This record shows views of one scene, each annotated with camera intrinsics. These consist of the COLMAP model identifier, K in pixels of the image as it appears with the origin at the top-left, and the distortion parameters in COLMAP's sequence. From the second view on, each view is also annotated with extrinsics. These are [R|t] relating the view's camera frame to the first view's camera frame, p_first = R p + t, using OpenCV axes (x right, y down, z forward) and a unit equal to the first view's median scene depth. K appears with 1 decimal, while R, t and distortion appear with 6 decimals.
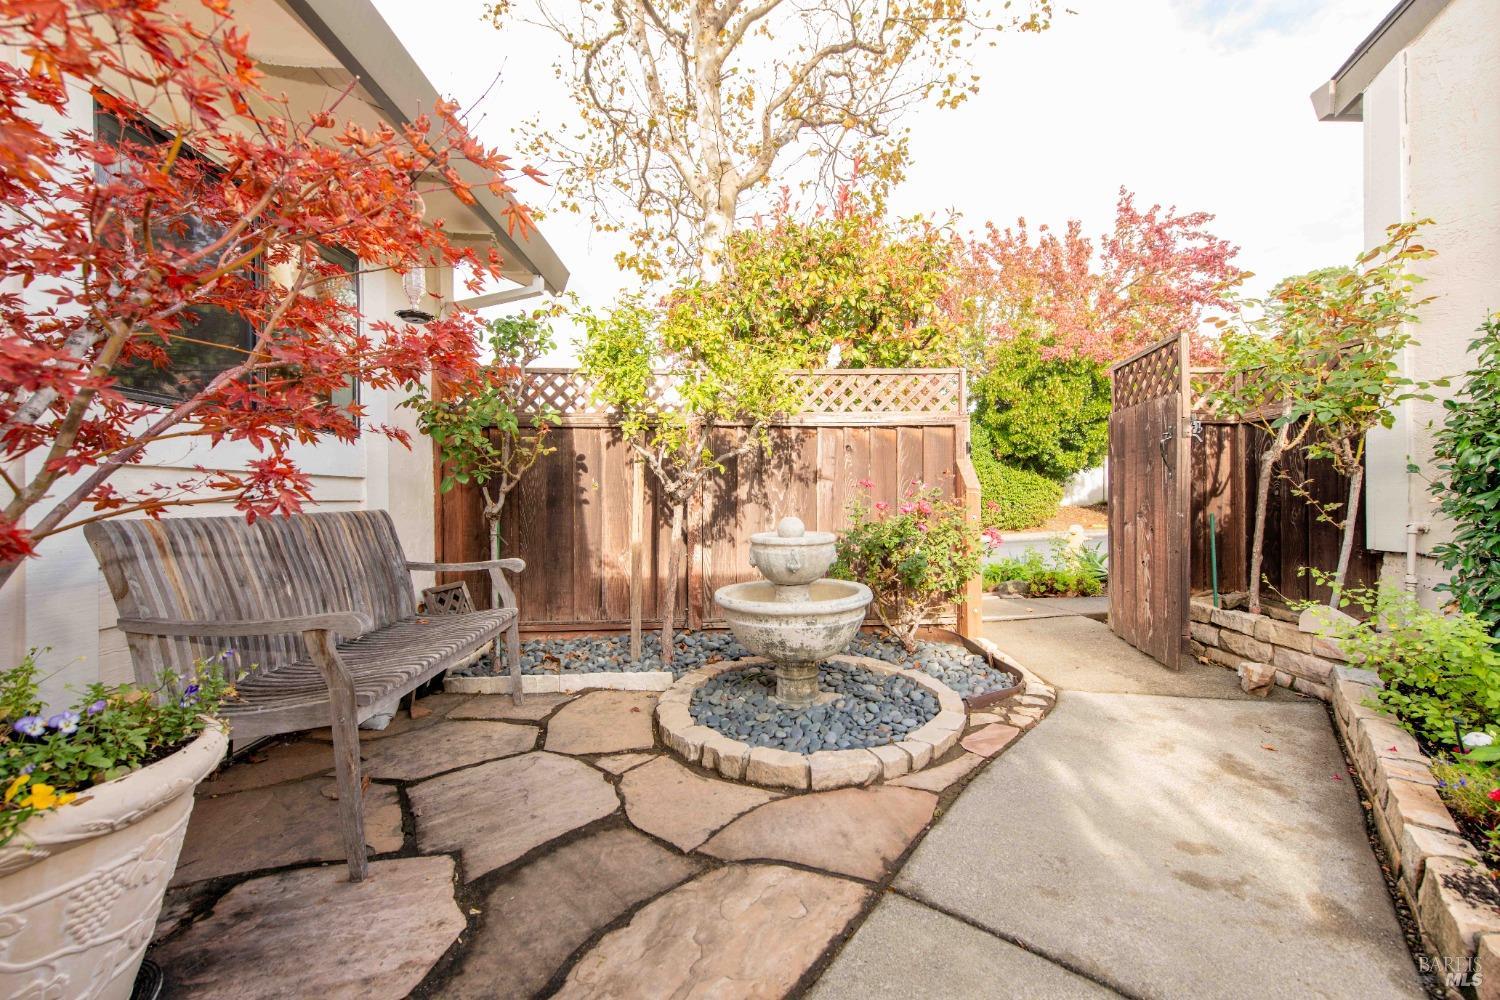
lens RADIAL K [[584.9, 0, 750.0], [0, 584.9, 500.0], [0, 0, 1]] dist [0.016913, -0.004351]
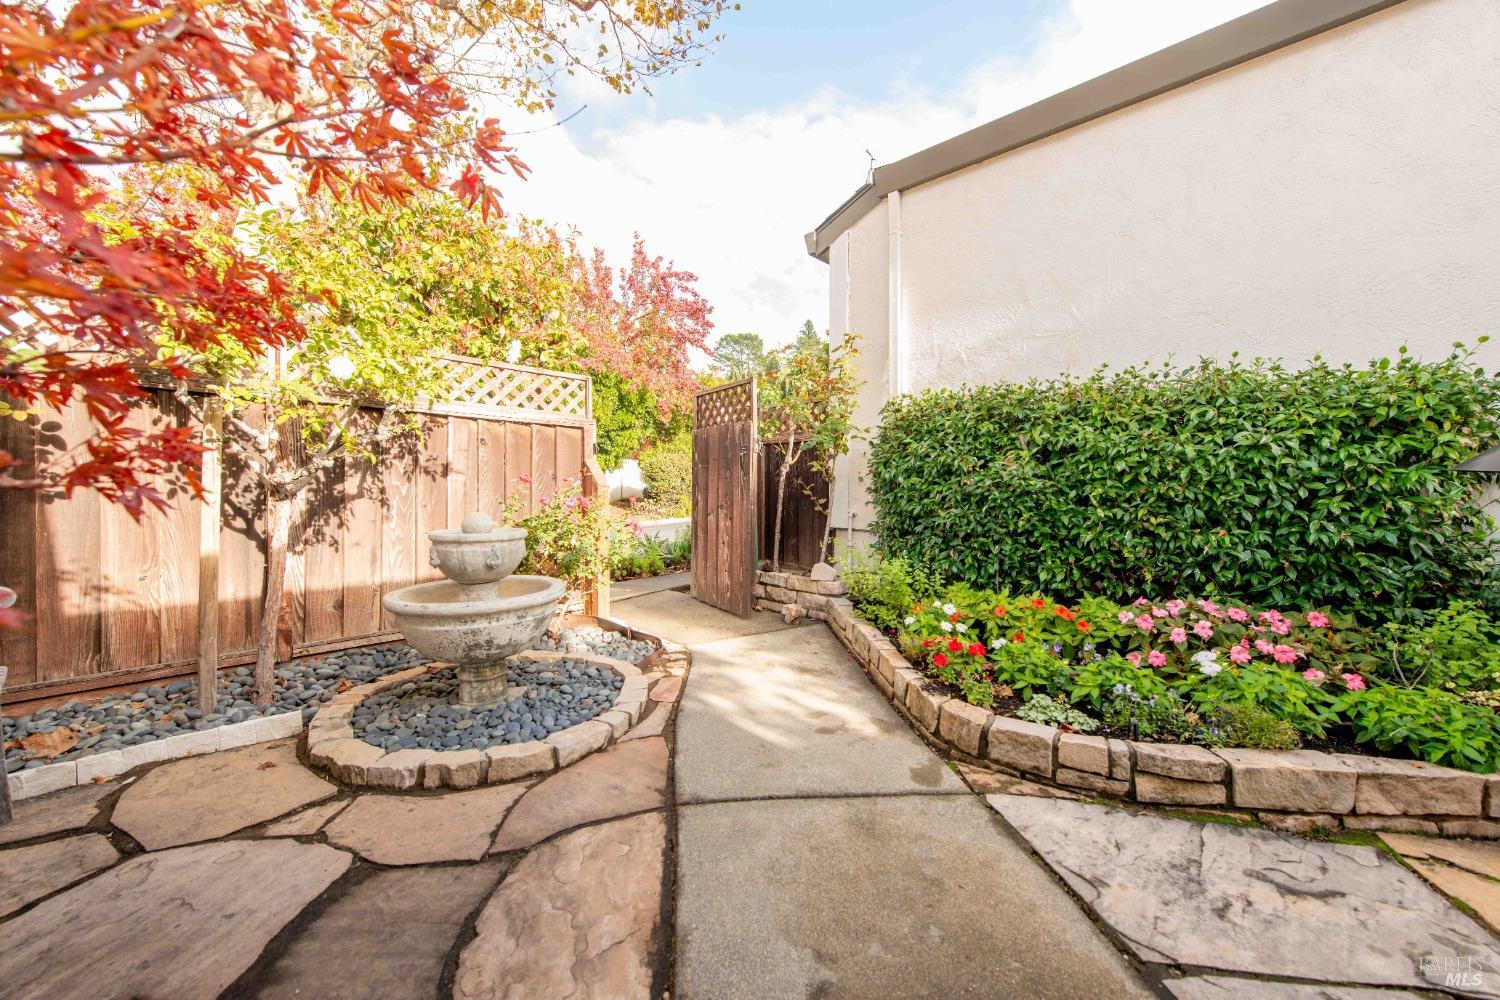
lens RADIAL K [[584.9, 0, 750.0], [0, 584.9, 500.0], [0, 0, 1]] dist [0.016913, -0.004351]
pose [[0.713576, 0.000497, 0.700578, -0.268725], [-0.004170, 0.999985, 0.003537, 0.003124], [-0.700566, -0.005446, 0.713567, 0.001989]]
